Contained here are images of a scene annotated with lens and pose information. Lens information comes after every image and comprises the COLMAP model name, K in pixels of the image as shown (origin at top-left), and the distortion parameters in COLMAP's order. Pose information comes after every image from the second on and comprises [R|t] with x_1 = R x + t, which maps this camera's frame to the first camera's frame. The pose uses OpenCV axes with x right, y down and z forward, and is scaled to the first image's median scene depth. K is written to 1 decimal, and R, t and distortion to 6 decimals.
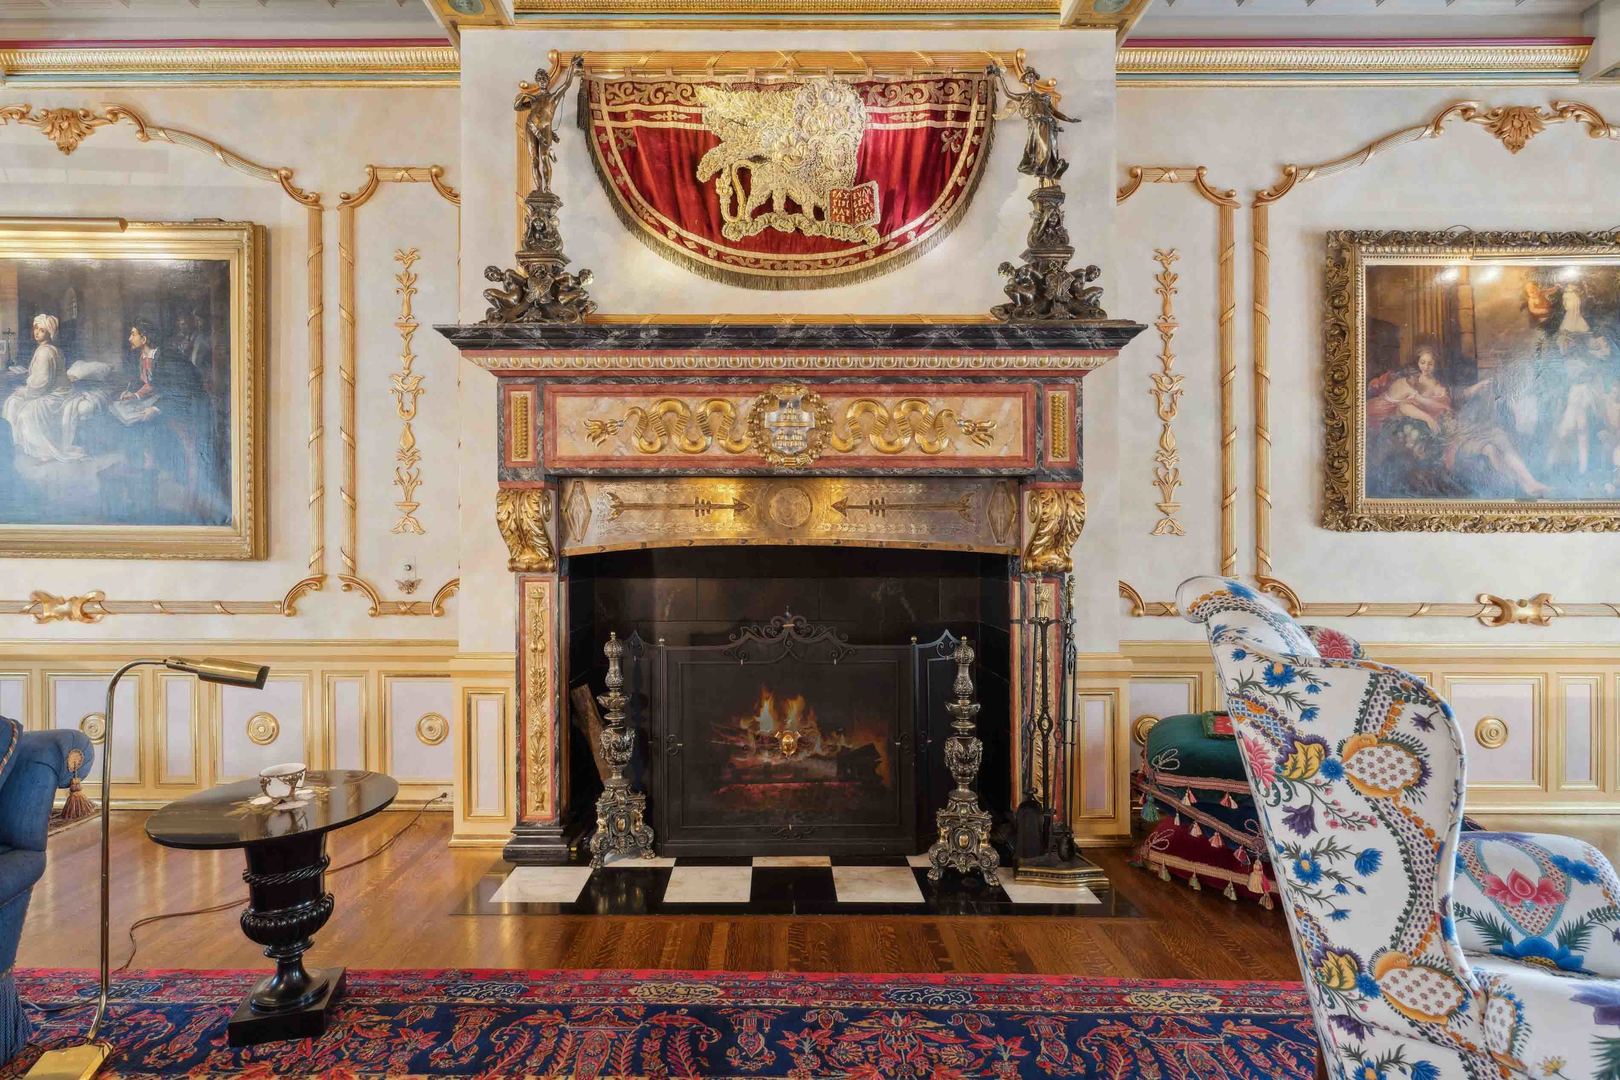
lens RADIAL K [[791.7, 0, 774.0], [0, 791.7, 545.2], [0, 0, 1]] dist [0.002257, -0.002716]
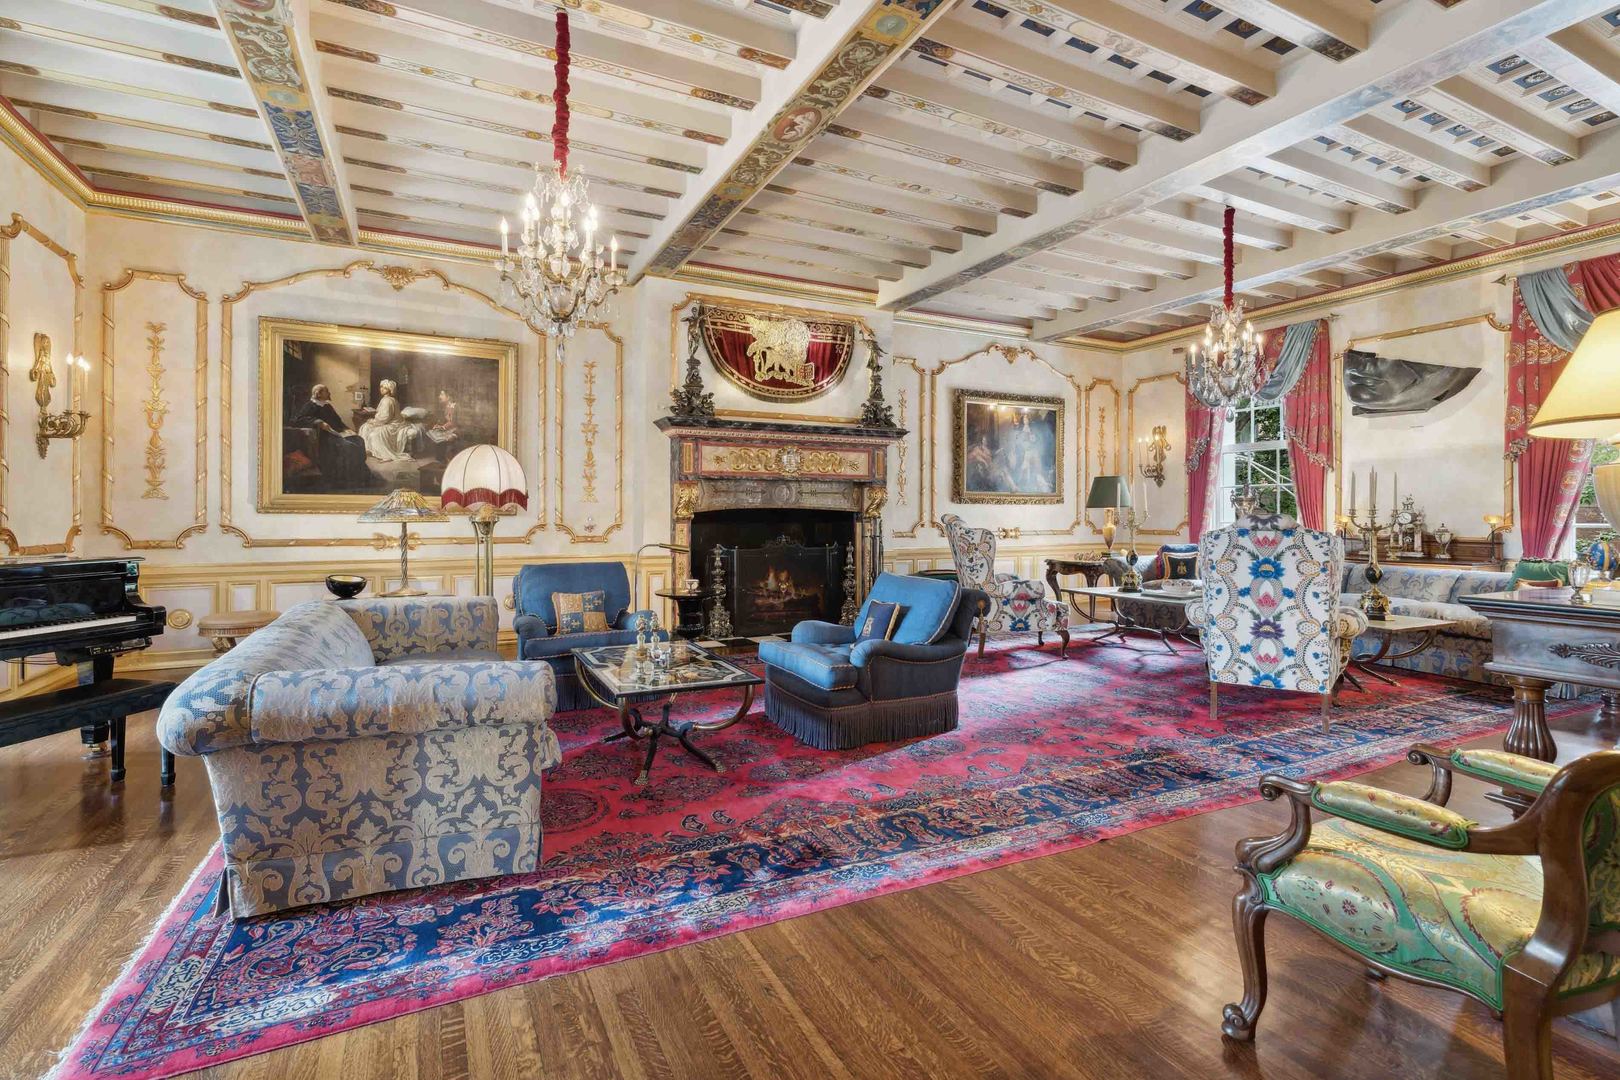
lens RADIAL K [[756.9, 0, 816.7], [0, 756.9, 520.9], [0, 0, 1]] dist [-0.007530, 0.002067]
pose [[0.884153, -0.004708, 0.467174, -0.866913], [0.000317, 0.999955, 0.009477, 0.014531], [-0.467197, -0.008231, 0.884115, -0.990576]]
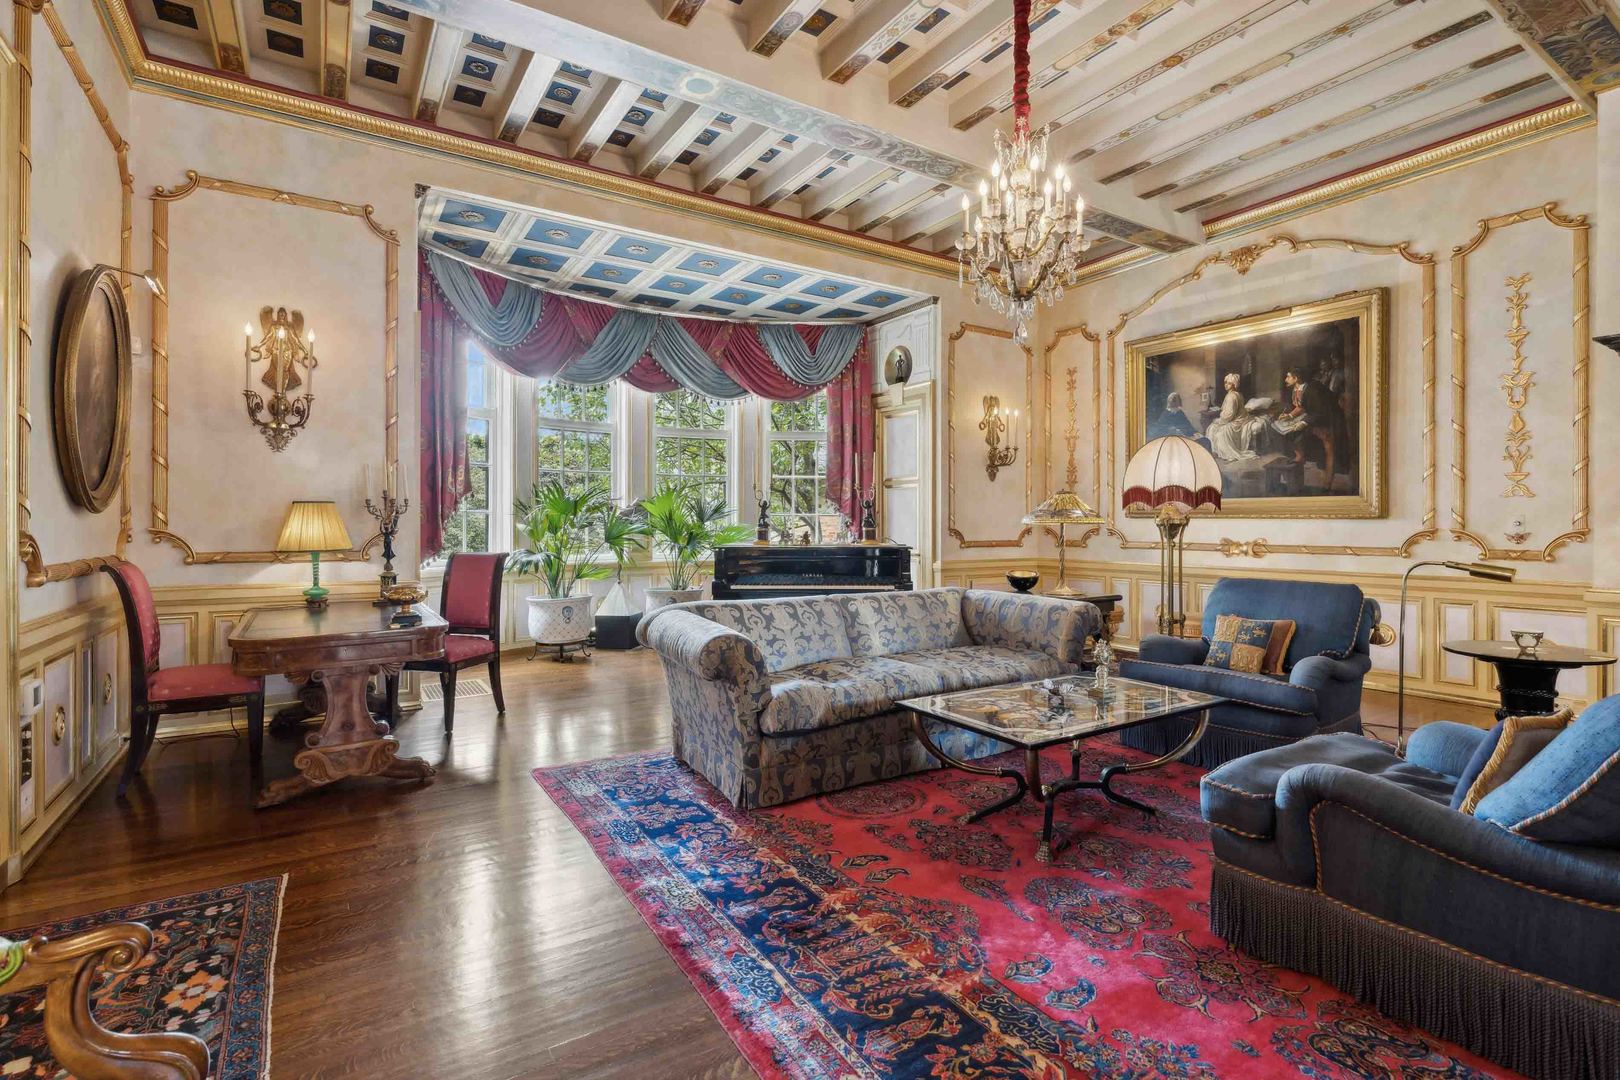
lens RADIAL K [[756.9, 0, 791.3], [0, 756.9, 532.0], [0, 0, 1]] dist [-0.007530, 0.002067]
pose [[0.536424, 0.006946, -0.843920, -0.065216], [0.001137, 0.999959, 0.008954, 0.030132], [0.843948, -0.005763, 0.536394, -0.660968]]
